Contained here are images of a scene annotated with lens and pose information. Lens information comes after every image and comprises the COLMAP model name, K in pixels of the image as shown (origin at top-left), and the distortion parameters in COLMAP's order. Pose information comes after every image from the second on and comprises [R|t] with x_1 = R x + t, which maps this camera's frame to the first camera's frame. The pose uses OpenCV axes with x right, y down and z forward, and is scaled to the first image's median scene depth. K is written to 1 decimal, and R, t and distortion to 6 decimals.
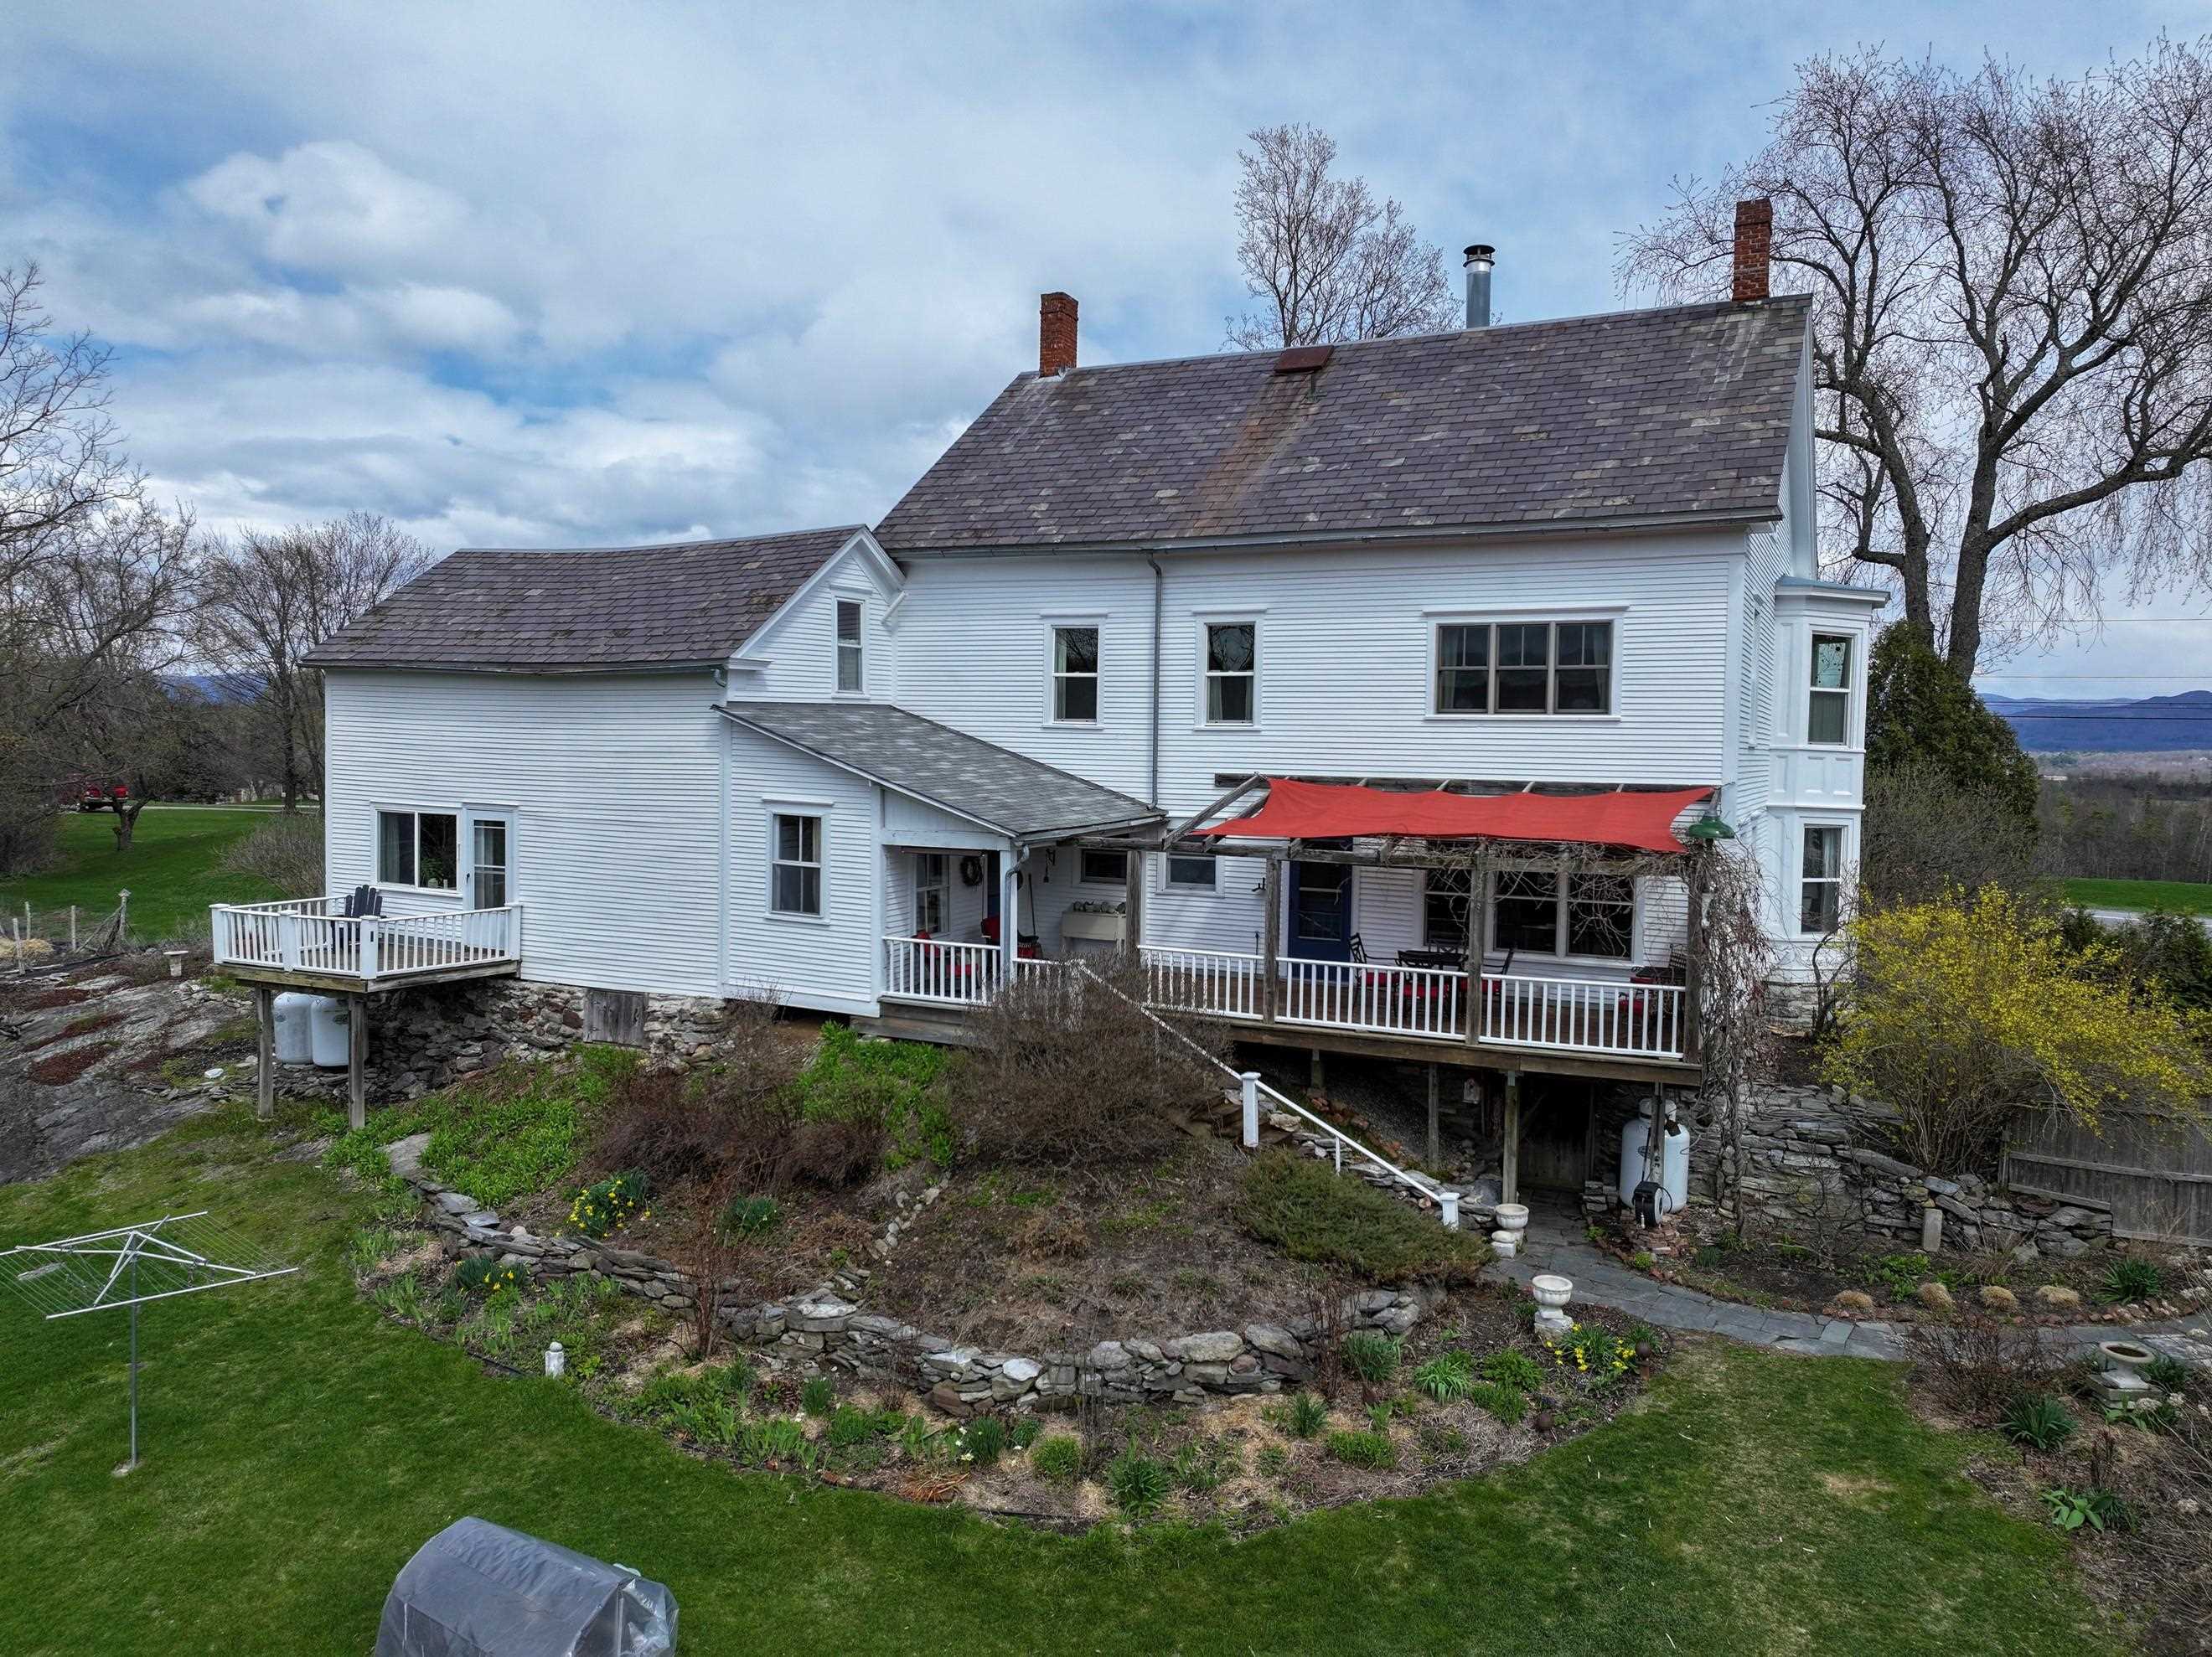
lens RADIAL K [[1536.6, 0, 1134.9], [0, 1536.6, 823.9], [0, 0, 1]] dist [0.004879, -0.002791]
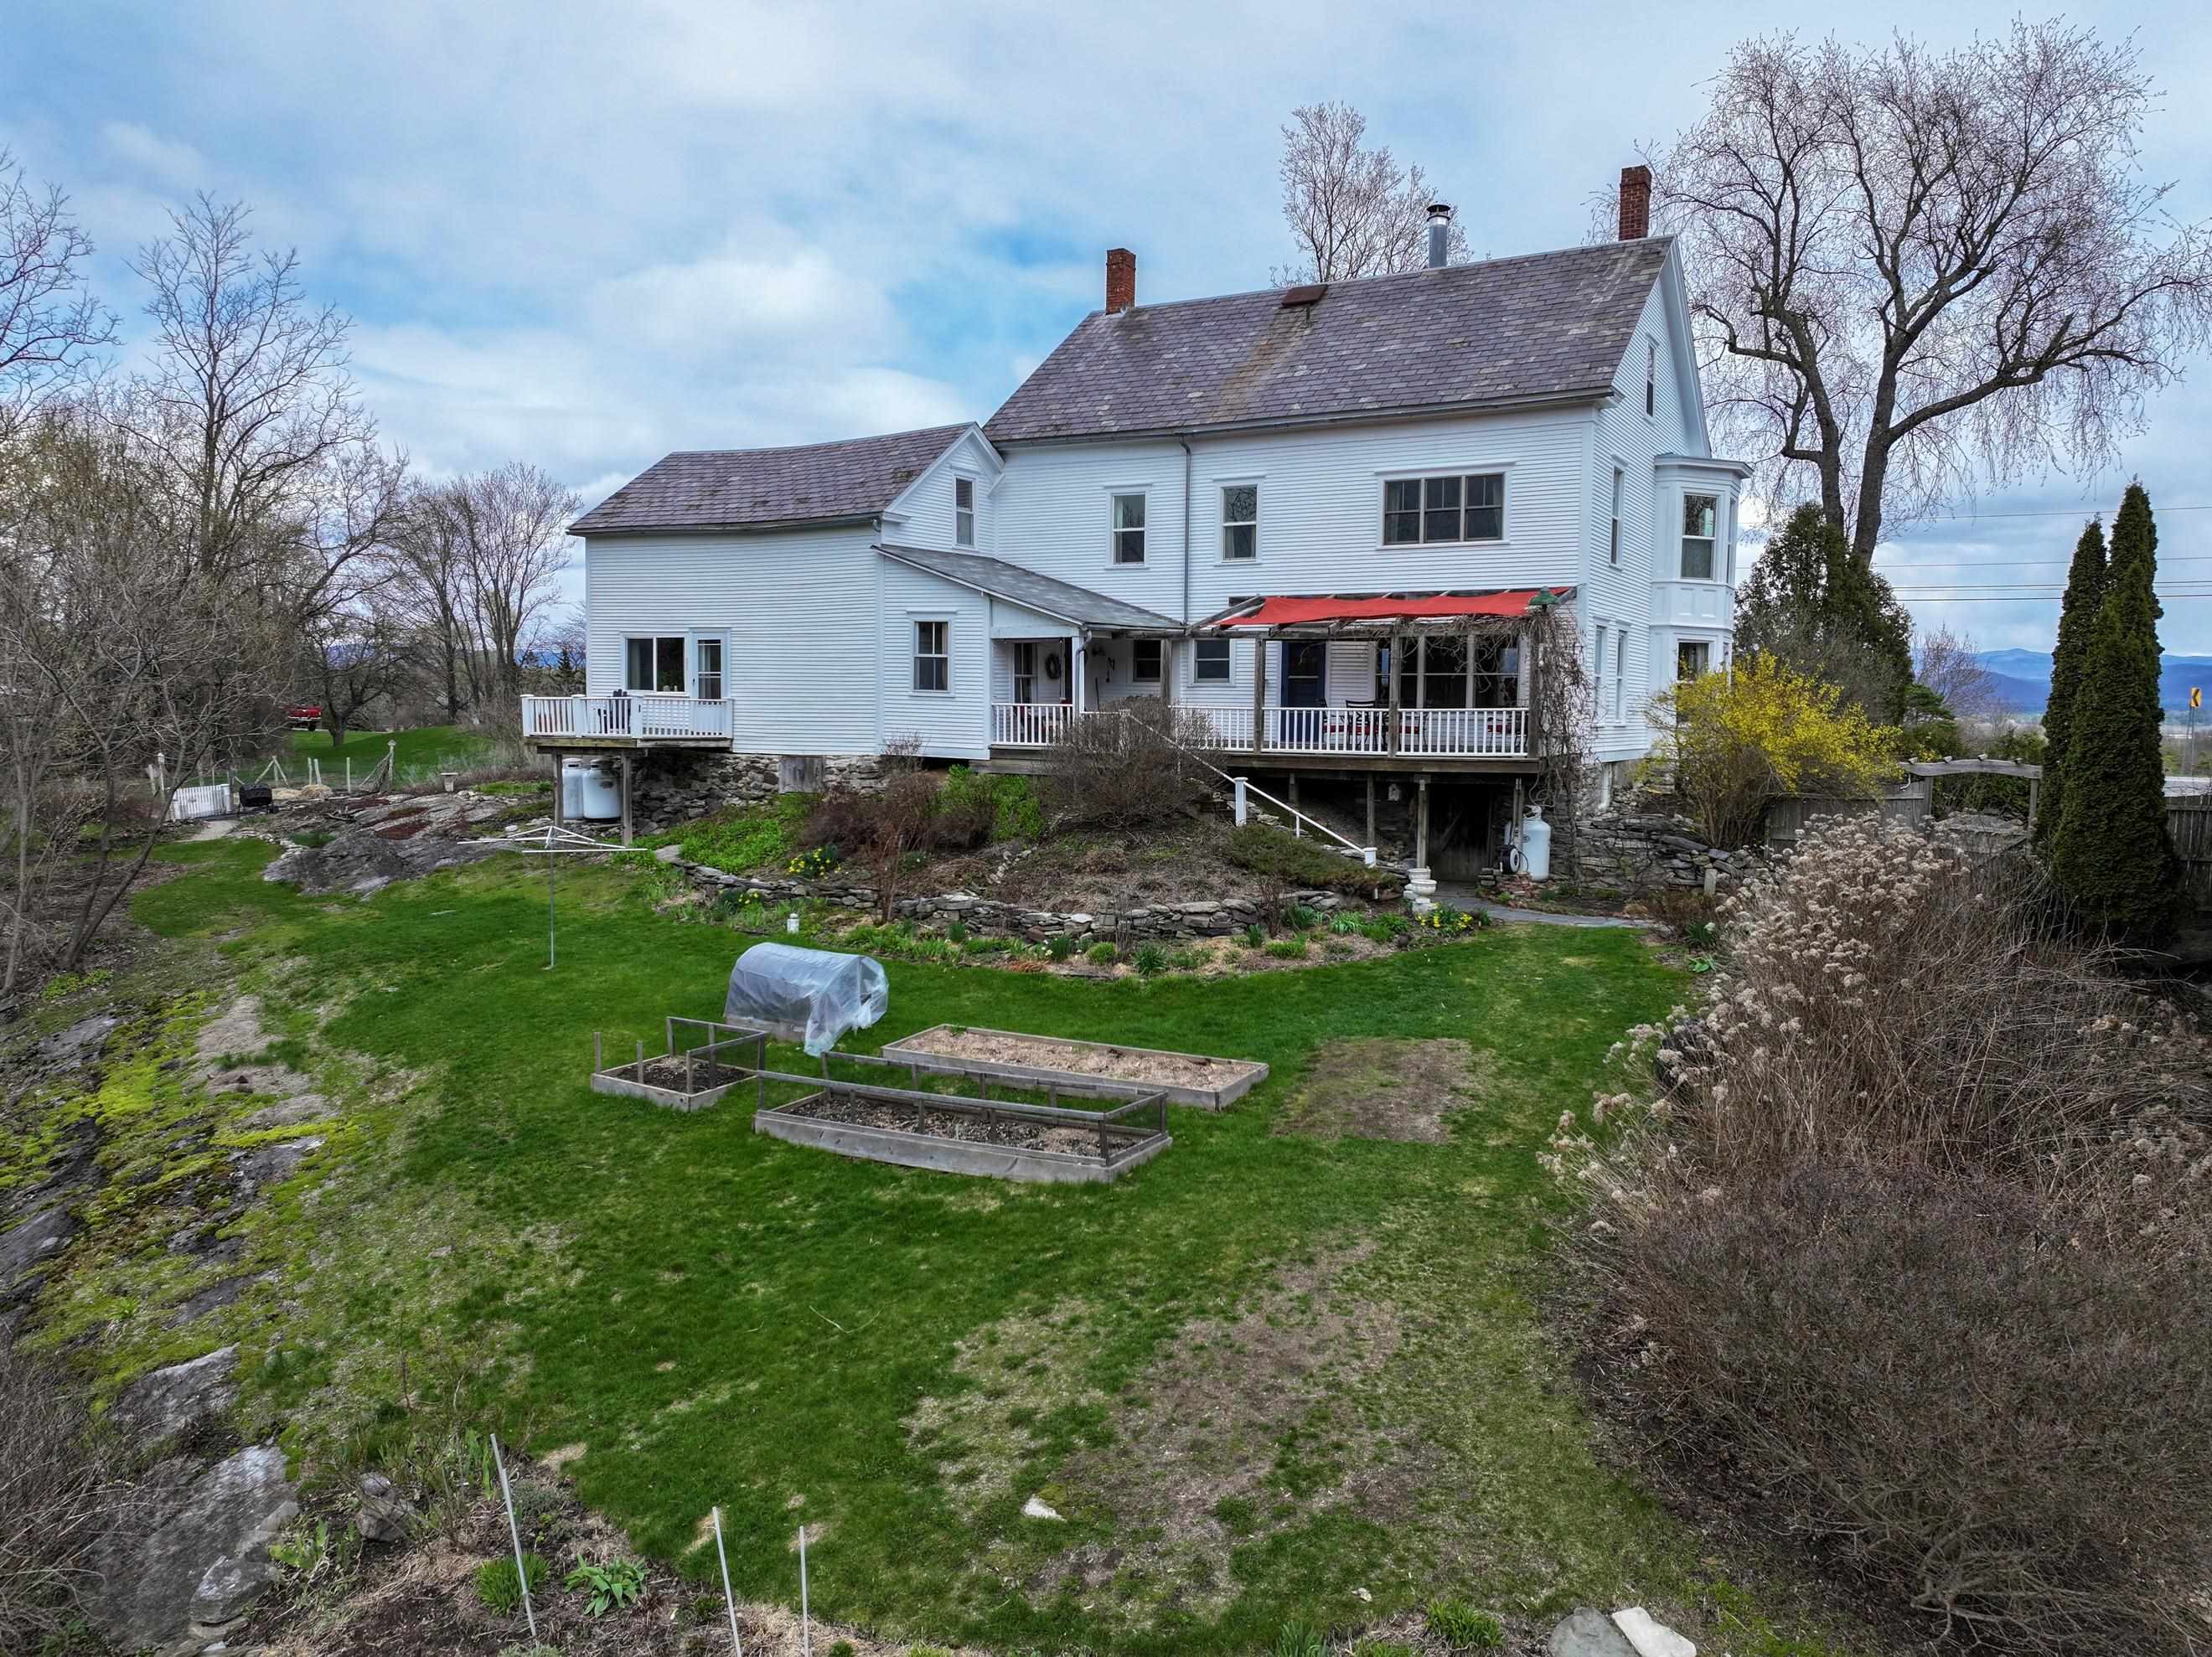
lens RADIAL K [[1536.6, 0, 1134.9], [0, 1536.6, 823.9], [0, 0, 1]] dist [0.004879, -0.002791]
pose [[0.998299, -0.000349, -0.058308, 0.048897], [0.001673, 0.999742, 0.022664, 0.141673], [0.058285, -0.022723, 0.998041, -0.392095]]
